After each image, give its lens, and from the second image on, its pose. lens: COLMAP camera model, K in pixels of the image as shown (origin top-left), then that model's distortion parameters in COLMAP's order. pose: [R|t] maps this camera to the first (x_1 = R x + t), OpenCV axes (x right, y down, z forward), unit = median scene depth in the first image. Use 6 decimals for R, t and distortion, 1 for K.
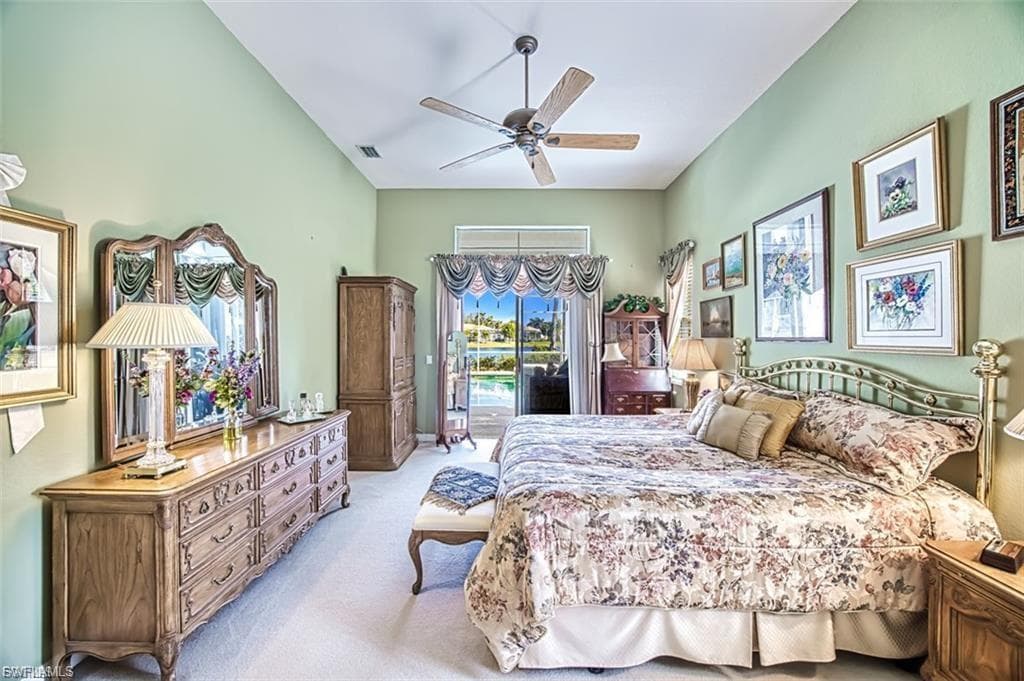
lens RADIAL K [[400.3, 0, 512.0], [0, 400.3, 340.5], [0, 0, 1]] dist [-0.000922, -0.000015]
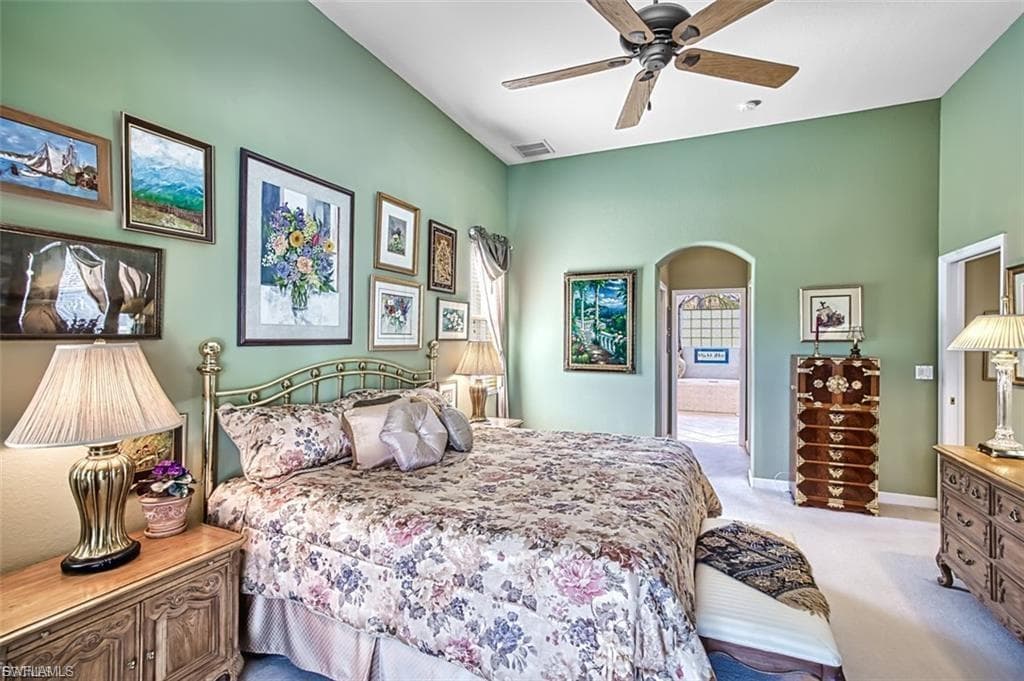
lens RADIAL K [[493.9, 0, 508.5], [0, 493.9, 335.2], [0, 0, 1]] dist [-0.000439, -0.000030]
pose [[-0.921279, -0.001682, 0.388898, -0.074158], [-0.000860, 0.999997, 0.002288, -0.022783], [-0.388901, 0.001773, -0.921278, 2.203276]]
